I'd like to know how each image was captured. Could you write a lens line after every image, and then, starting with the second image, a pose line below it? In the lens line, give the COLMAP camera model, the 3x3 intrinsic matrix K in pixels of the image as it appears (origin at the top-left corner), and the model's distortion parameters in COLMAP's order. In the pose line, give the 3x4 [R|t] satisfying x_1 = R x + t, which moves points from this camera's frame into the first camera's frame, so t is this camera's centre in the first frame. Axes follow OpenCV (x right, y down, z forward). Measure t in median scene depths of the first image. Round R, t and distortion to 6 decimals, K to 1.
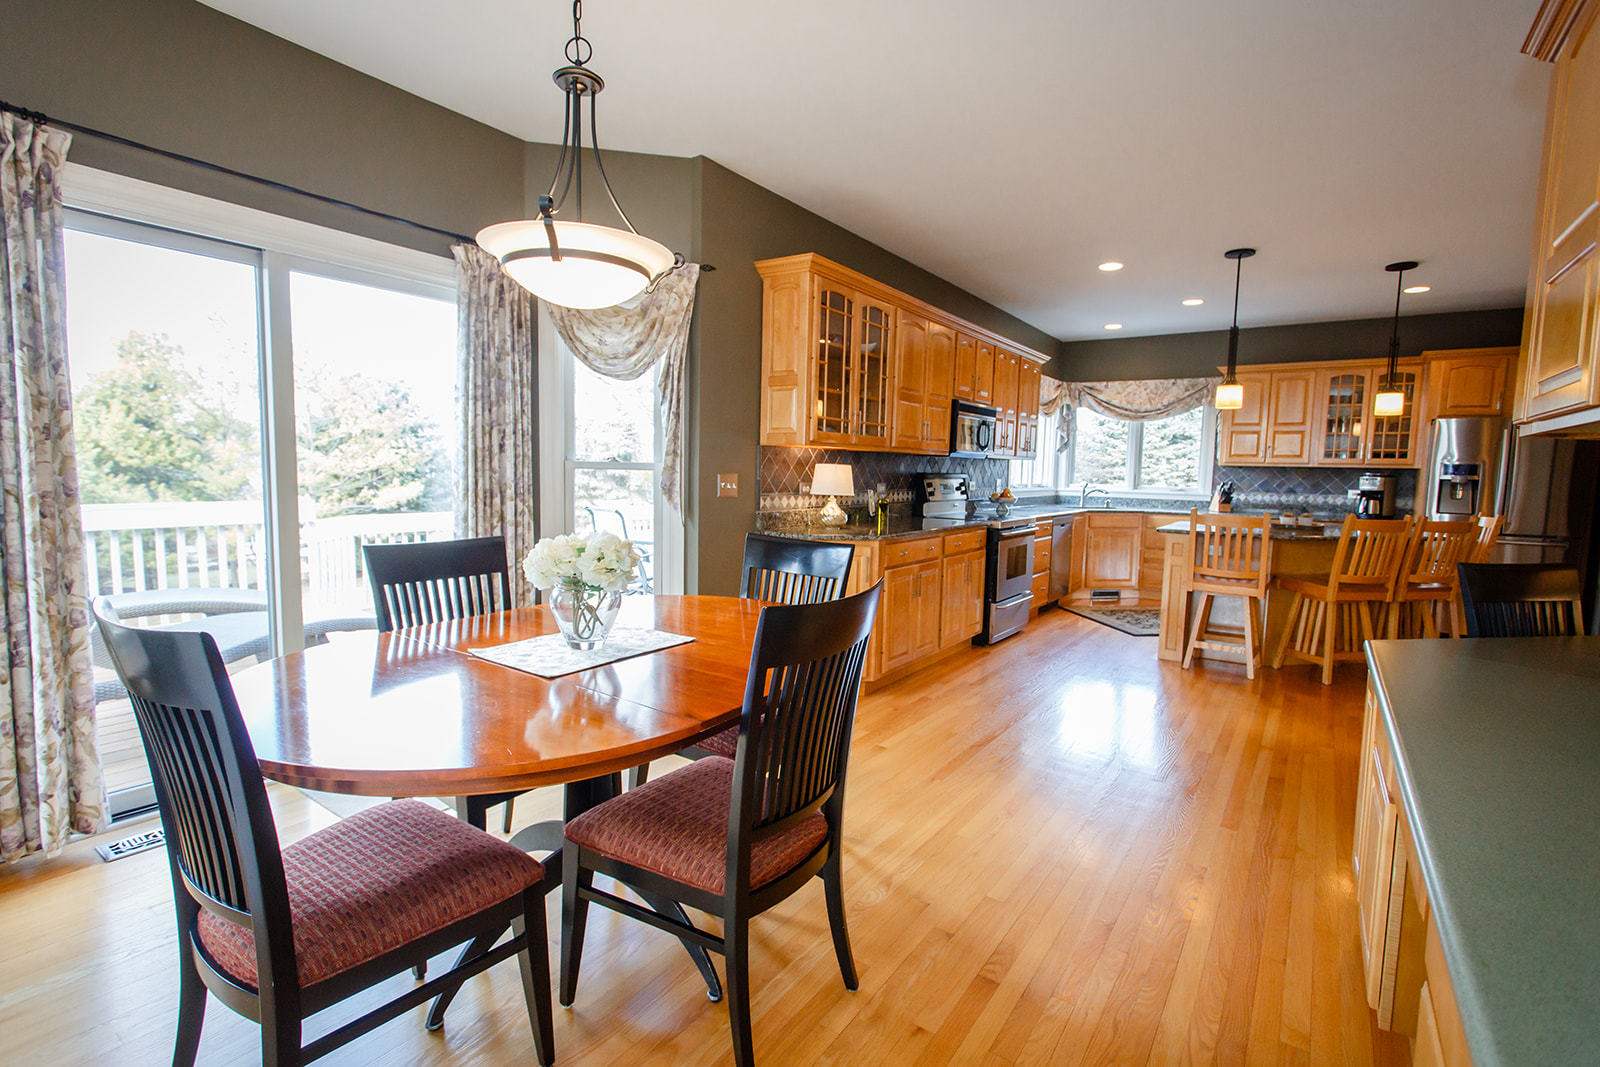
lens RADIAL K [[753.6, 0, 796.4], [0, 753.6, 537.6], [0, 0, 1]] dist [0.000735, 0.000375]
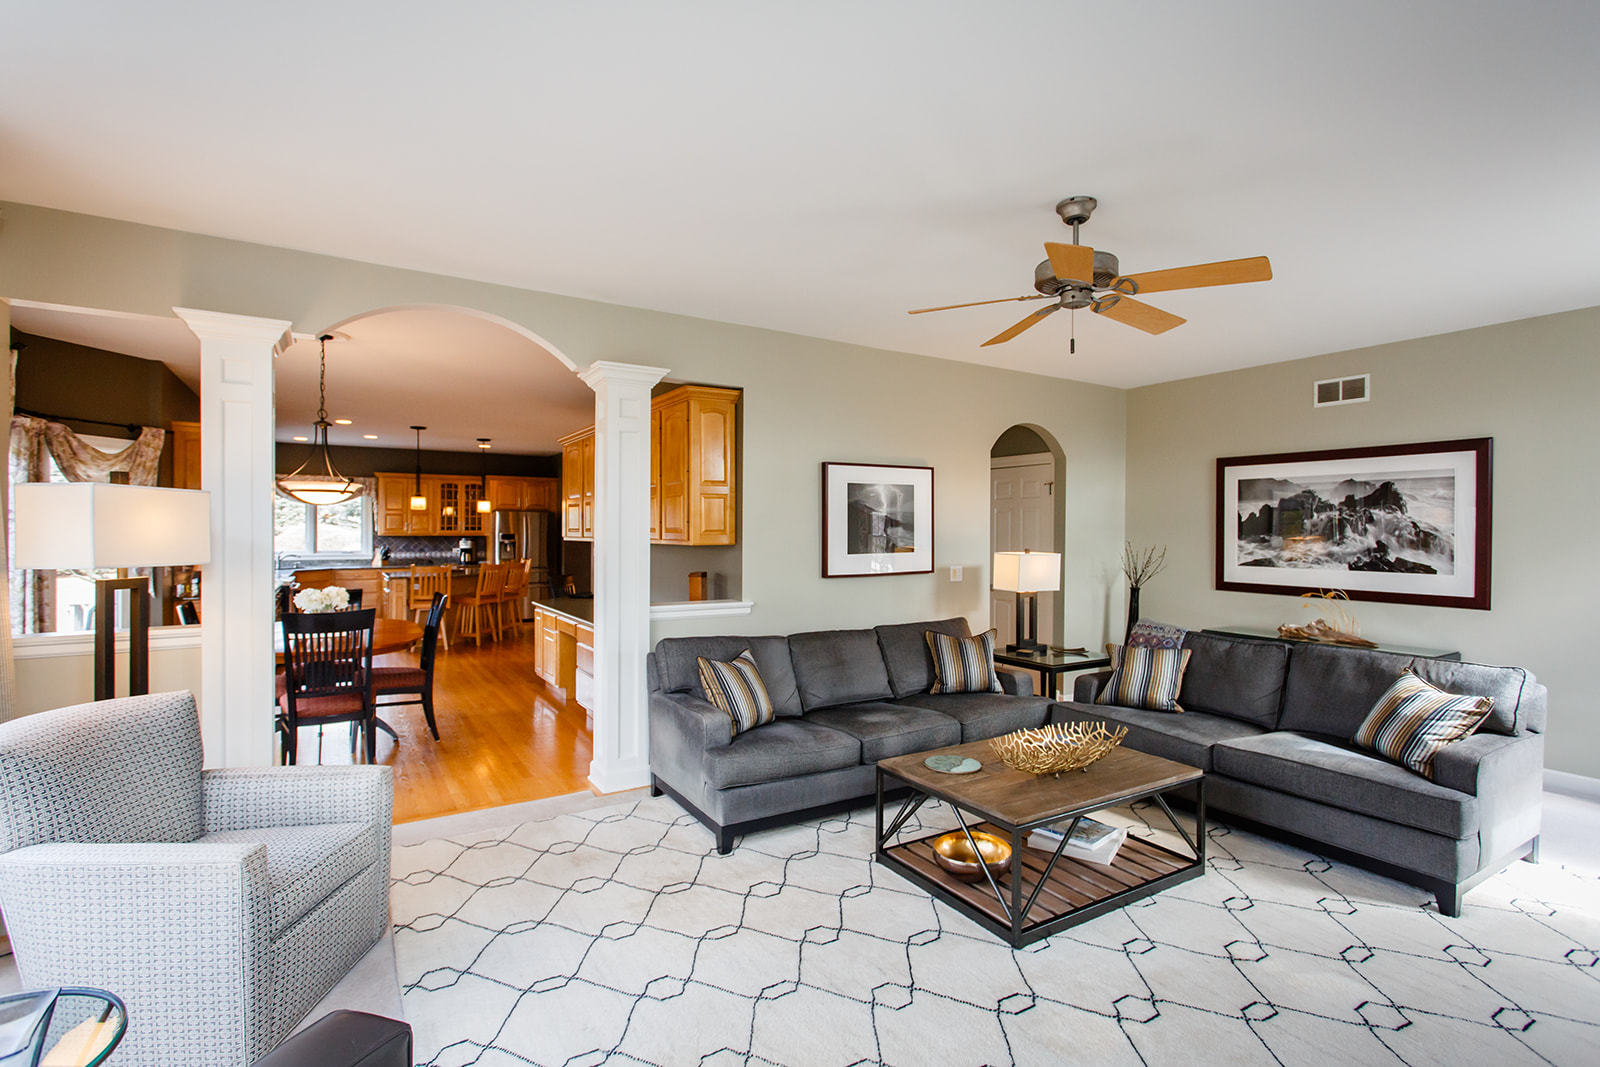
lens RADIAL K [[753.6, 0, 797.7], [0, 753.6, 534.4], [0, 0, 1]] dist [0.000735, 0.000375]
pose [[0.403526, -0.025352, 0.914617, -0.545511], [0.091041, 0.995768, -0.012565, -0.001628], [-0.910427, 0.088338, 0.404126, -0.431878]]
